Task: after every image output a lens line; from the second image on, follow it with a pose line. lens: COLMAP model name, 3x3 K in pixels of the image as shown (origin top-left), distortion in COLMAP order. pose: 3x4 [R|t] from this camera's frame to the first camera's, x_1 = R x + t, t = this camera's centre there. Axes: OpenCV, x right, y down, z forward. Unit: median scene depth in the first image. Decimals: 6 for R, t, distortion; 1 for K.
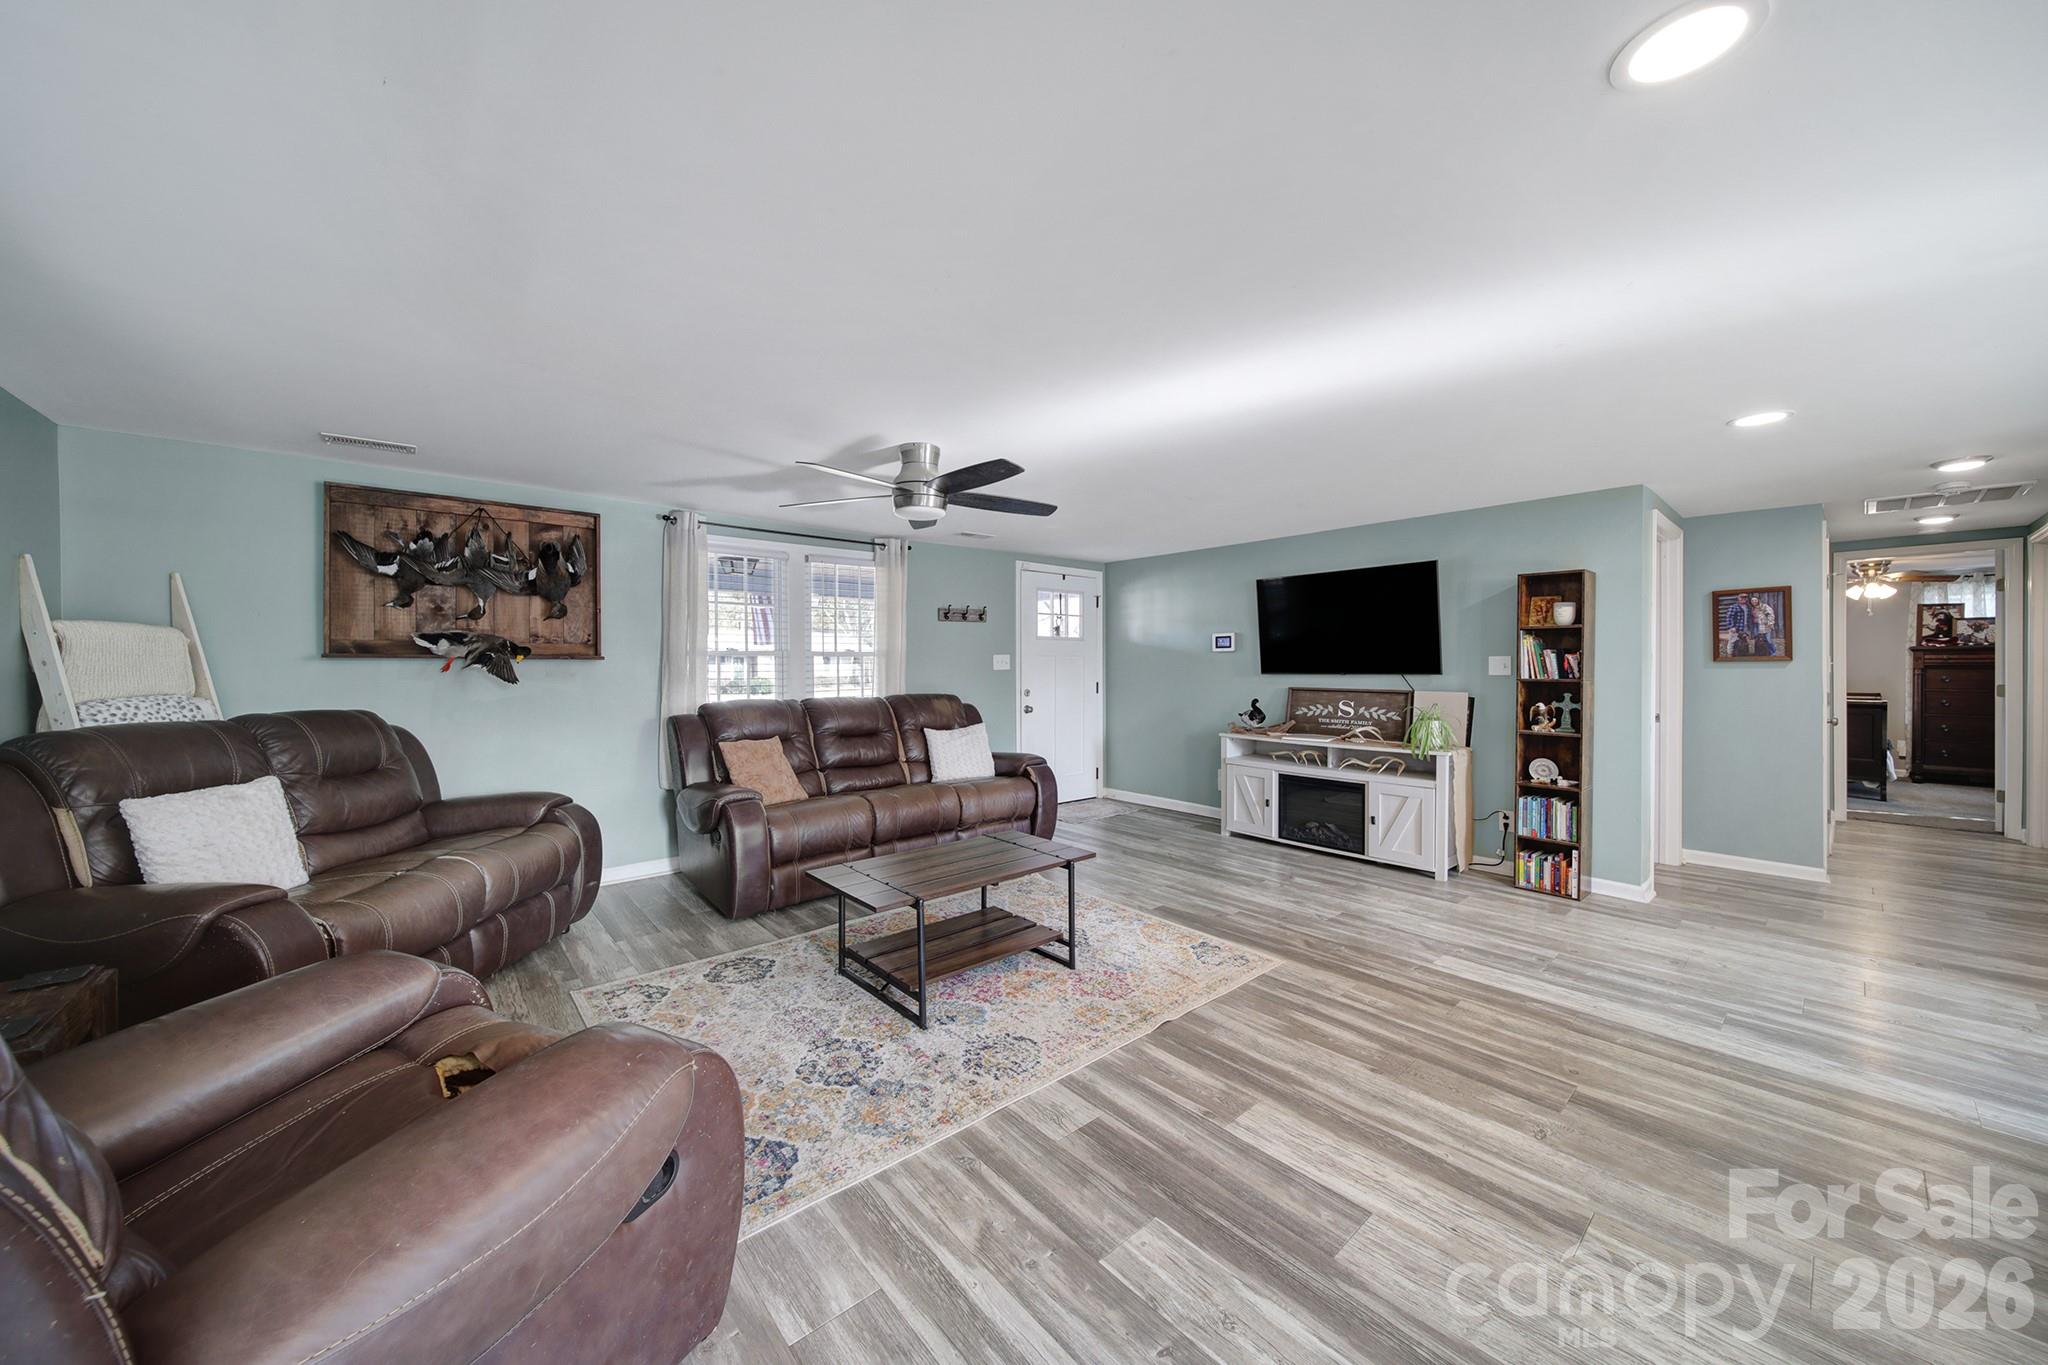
lens RADIAL K [[720.6, 0, 1018.9], [0, 720.6, 664.3], [0, 0, 1]] dist [-0.000816, -0.000271]
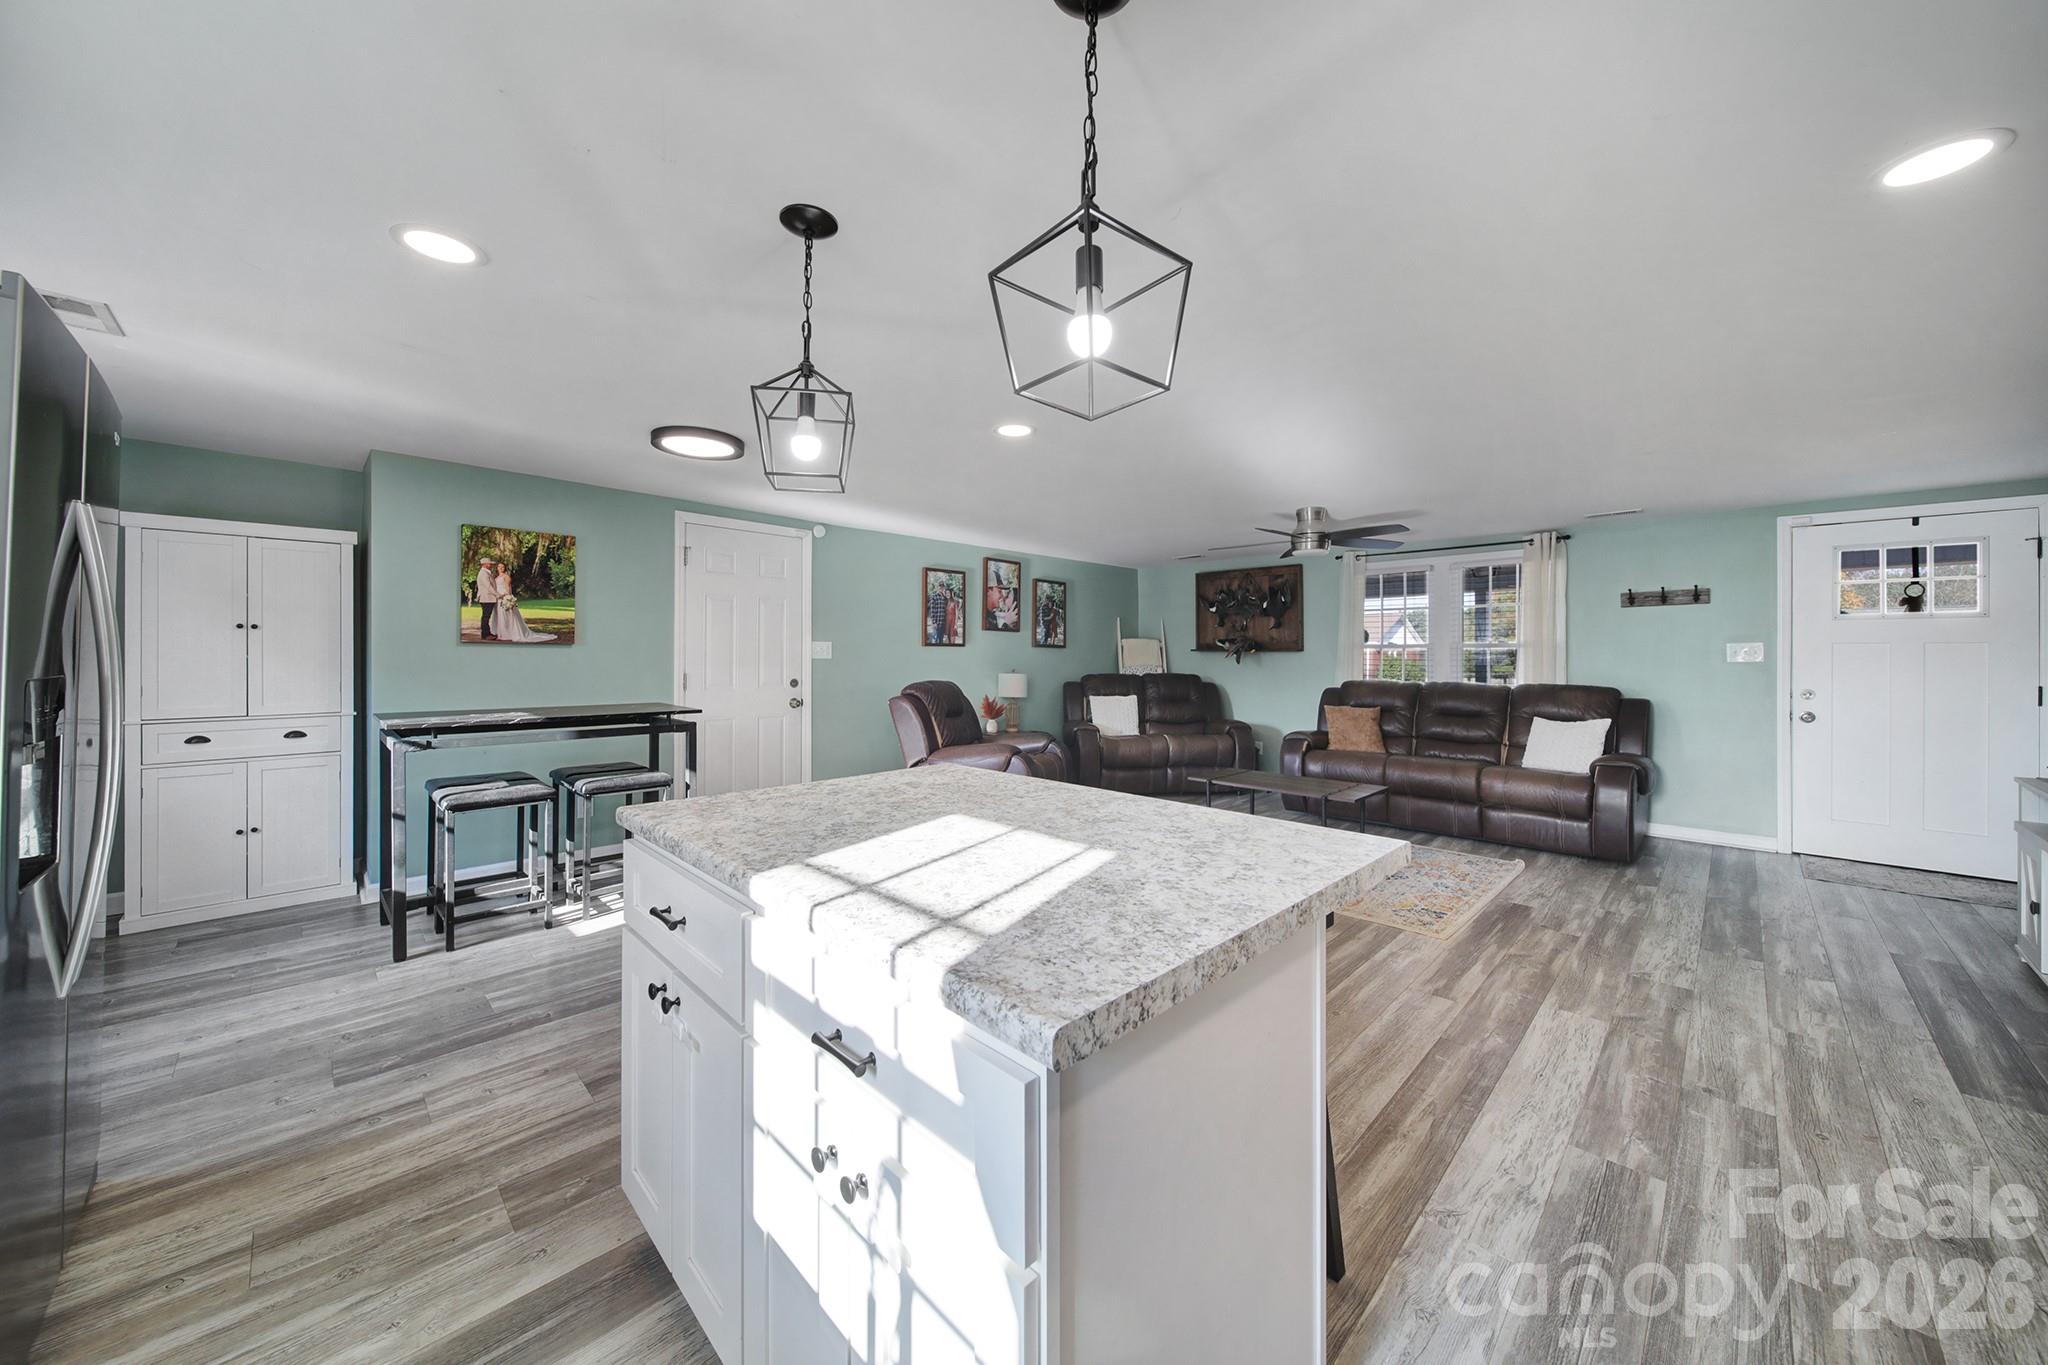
lens RADIAL K [[720.6, 0, 1018.9], [0, 720.6, 664.3], [0, 0, 1]] dist [-0.000816, -0.000271]
pose [[0.079199, 0.016387, -0.996724, 1.173723], [0.000887, 0.999863, 0.016509, -0.005946], [0.996858, -0.002191, 0.079173, 0.255438]]
